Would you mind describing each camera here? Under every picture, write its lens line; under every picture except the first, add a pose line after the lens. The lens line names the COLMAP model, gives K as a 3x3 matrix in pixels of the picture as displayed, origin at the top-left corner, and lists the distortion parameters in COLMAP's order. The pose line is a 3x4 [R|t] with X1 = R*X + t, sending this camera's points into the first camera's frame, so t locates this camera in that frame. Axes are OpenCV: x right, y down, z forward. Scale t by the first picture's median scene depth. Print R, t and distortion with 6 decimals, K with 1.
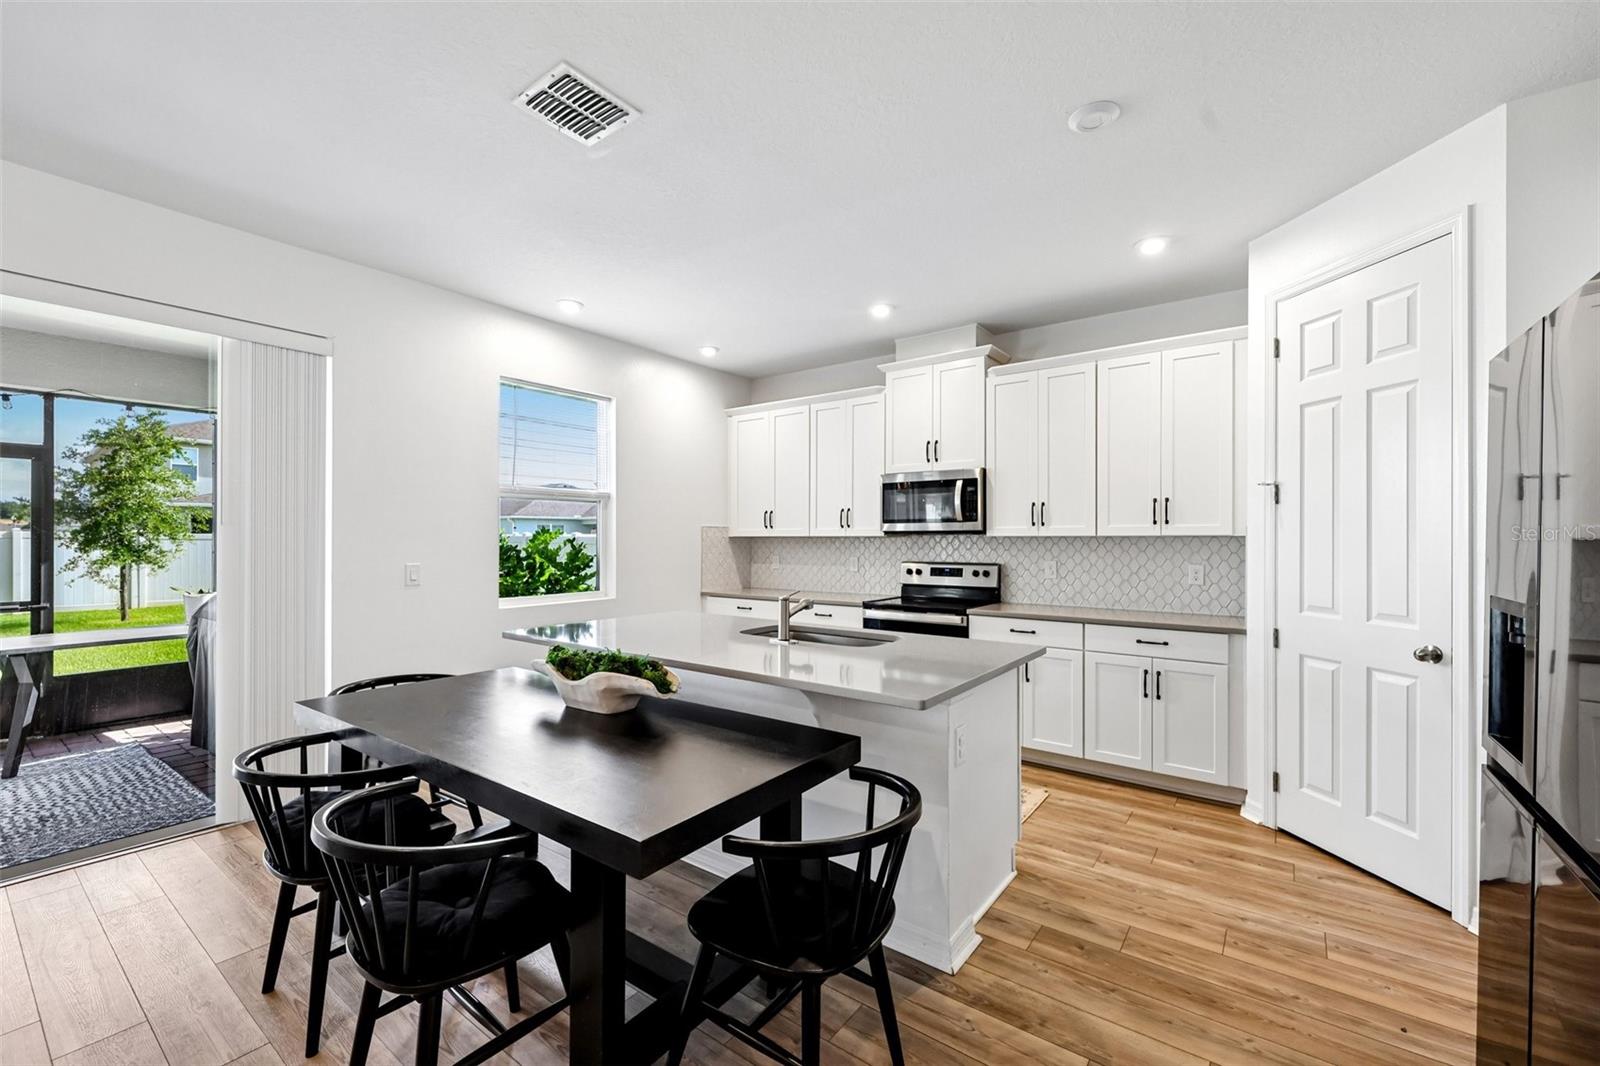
lens RADIAL K [[654.7, 0, 800.0], [0, 654.7, 533.0], [0, 0, 1]] dist [0.013702, -0.000020]
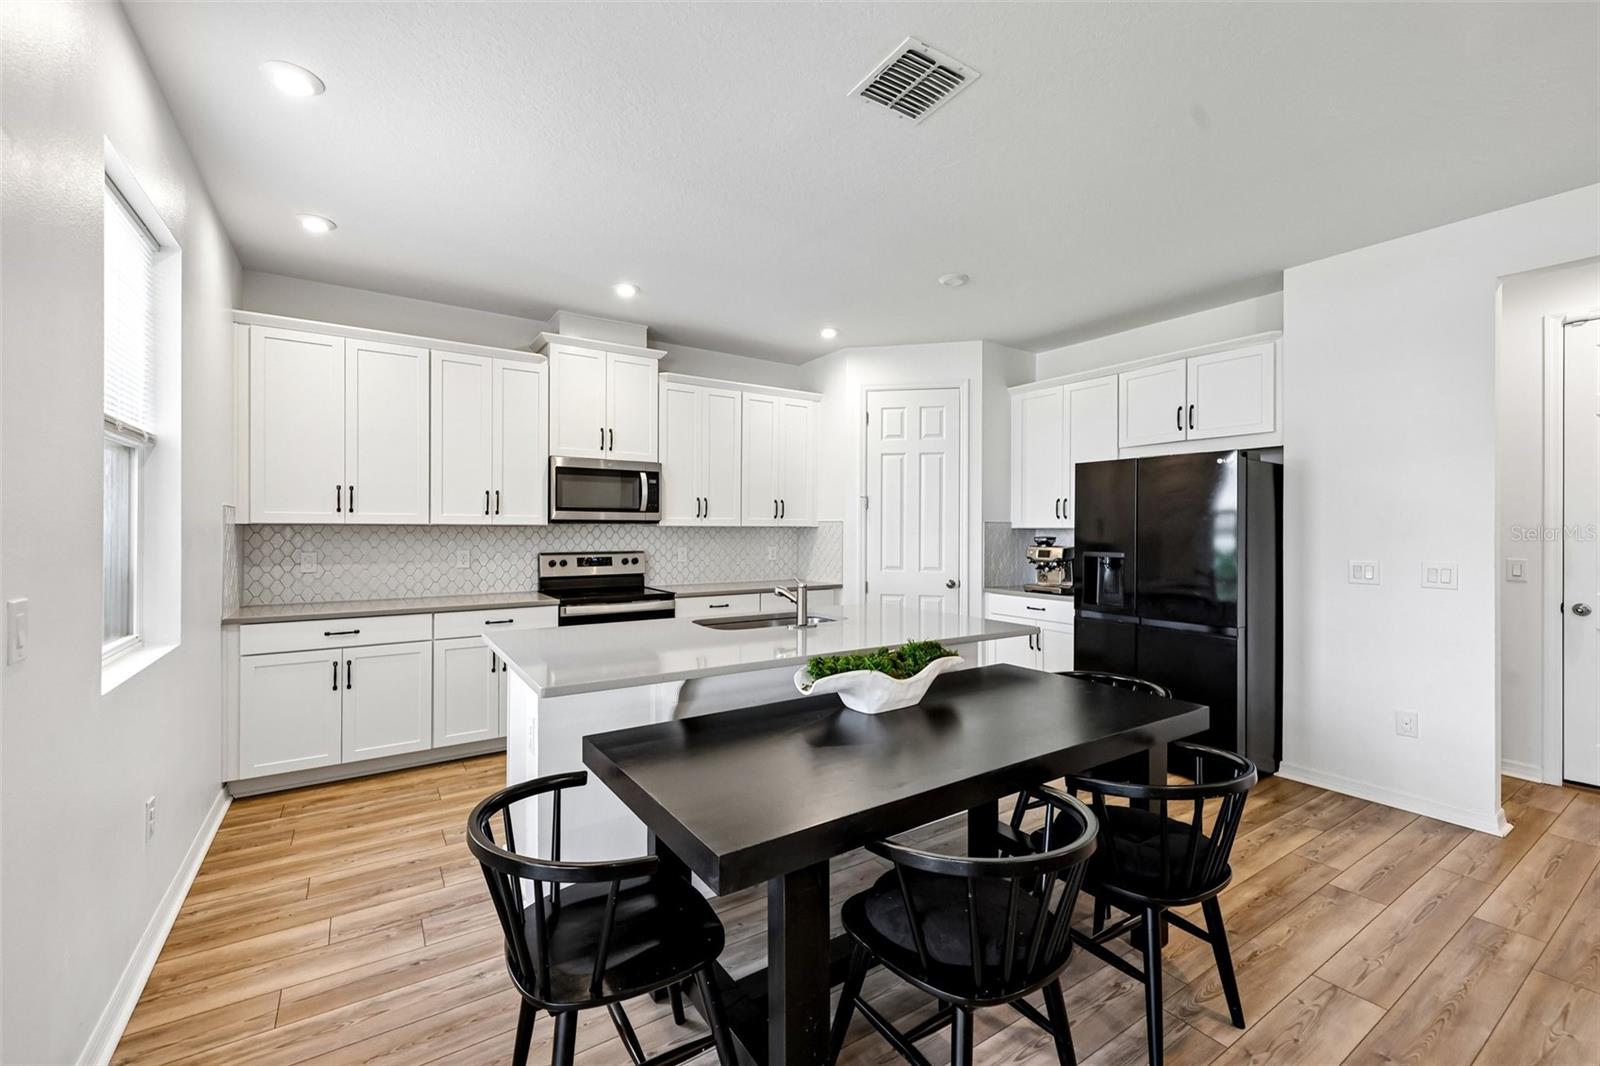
lens RADIAL K [[660.3, 0, 803.2], [0, 660.3, 527.8], [0, 0, 1]] dist [0.014131, -0.000138]
pose [[0.334767, 0.001943, 0.942299, -0.639203], [-0.011391, 0.999933, 0.001985, 0.003069], [-0.942232, -0.011398, 0.334767, 0.387601]]
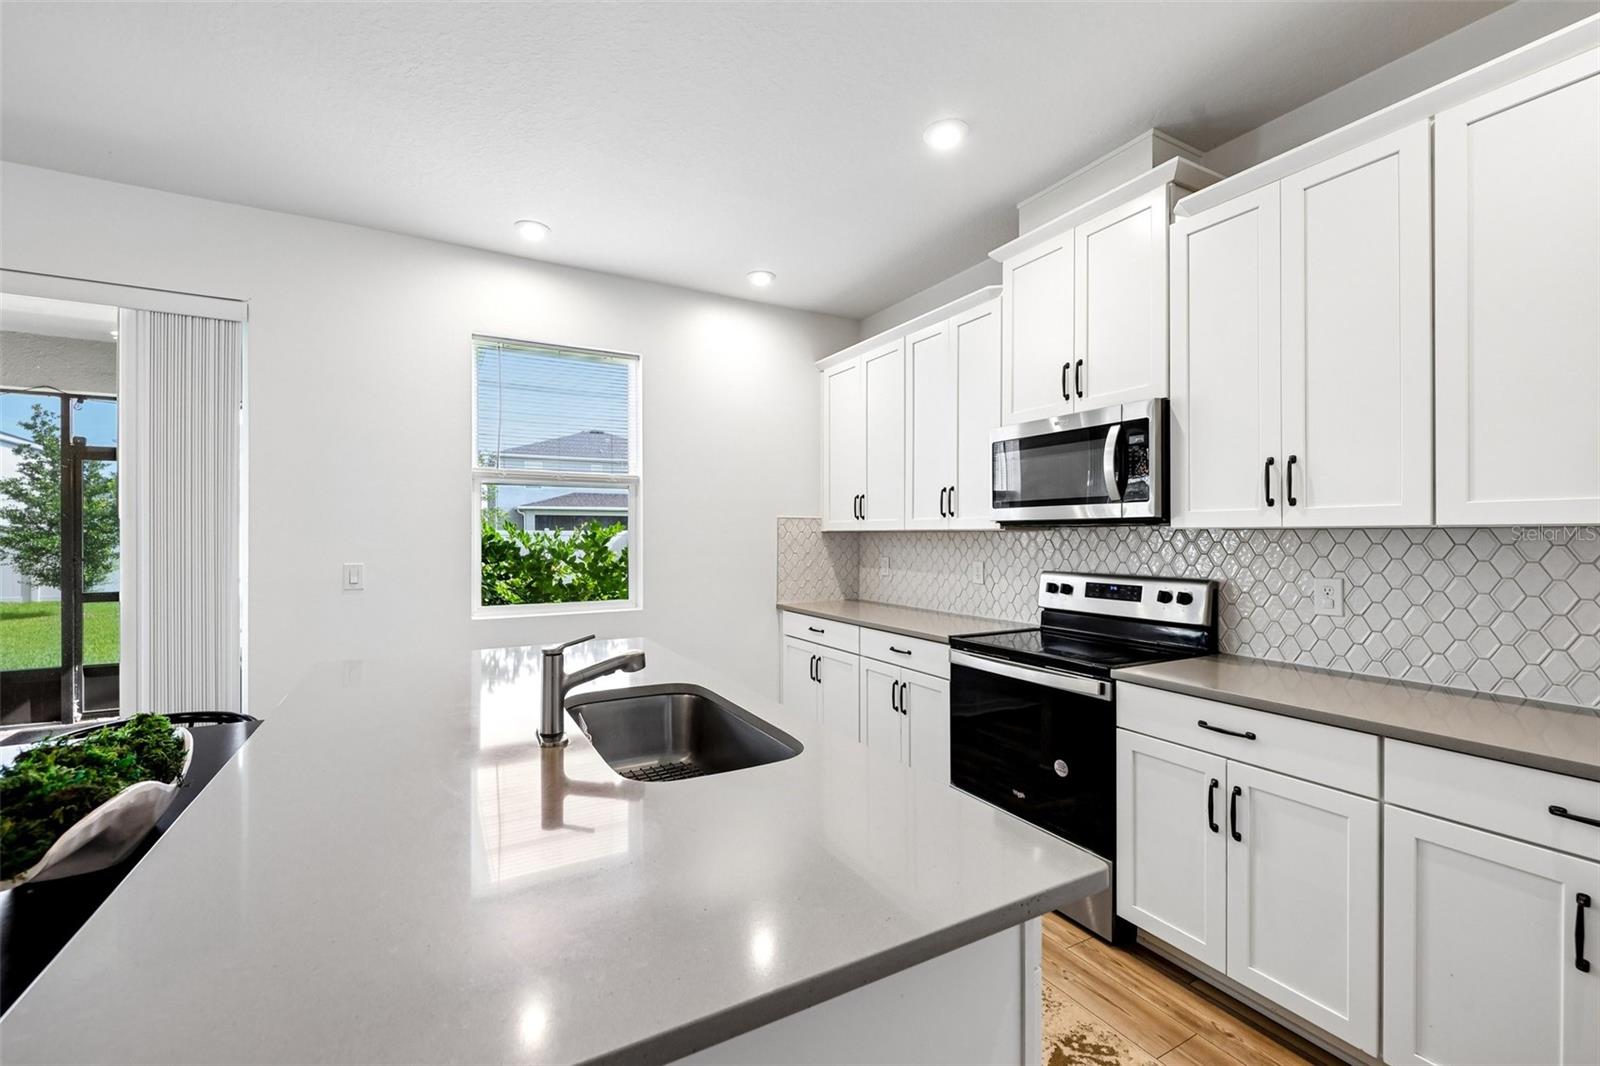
lens RADIAL K [[653.6, 0, 789.3], [0, 653.6, 532.9], [0, 0, 1]] dist [0.001968, -0.000451]
pose [[0.907969, -0.001502, -0.419035, 0.216194], [0.003868, 0.999981, 0.004797, 0.004724], [0.419020, -0.005976, 0.907957, 0.380832]]
